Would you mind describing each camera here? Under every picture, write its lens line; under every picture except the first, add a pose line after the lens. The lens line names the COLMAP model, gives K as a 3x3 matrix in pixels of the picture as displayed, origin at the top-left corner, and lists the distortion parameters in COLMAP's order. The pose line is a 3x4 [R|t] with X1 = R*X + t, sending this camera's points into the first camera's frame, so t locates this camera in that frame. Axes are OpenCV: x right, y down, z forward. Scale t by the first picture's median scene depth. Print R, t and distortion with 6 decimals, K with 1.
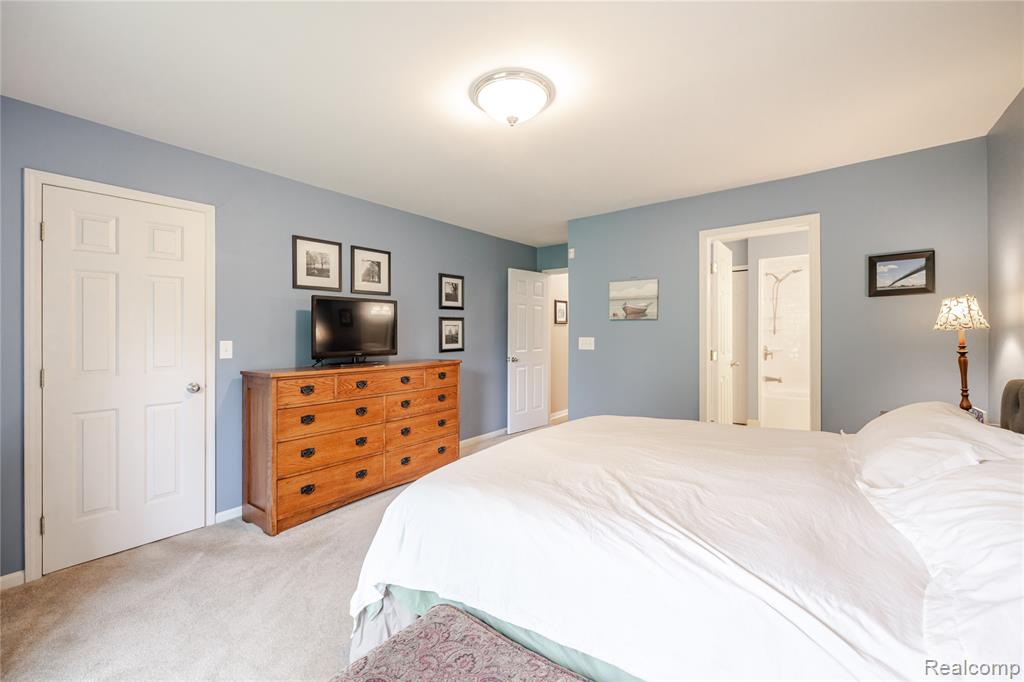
lens RADIAL K [[434.6, 0, 509.1], [0, 434.6, 334.7], [0, 0, 1]] dist [0.000167, 0.000073]
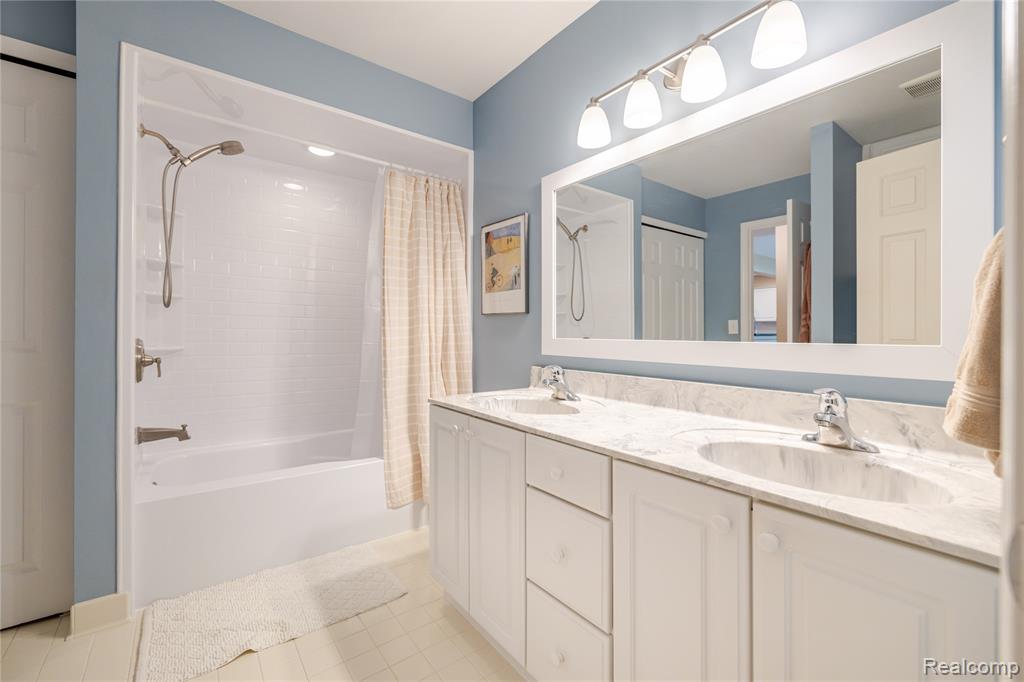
lens RADIAL K [[434.6, 0, 509.1], [0, 434.6, 334.7], [0, 0, 1]] dist [0.000167, 0.000073]
pose [[0.256789, 0.004824, 0.966456, 0.335172], [-0.004089, 0.999984, -0.003905, 0.022295], [-0.966459, -0.002949, 0.256804, 0.632515]]
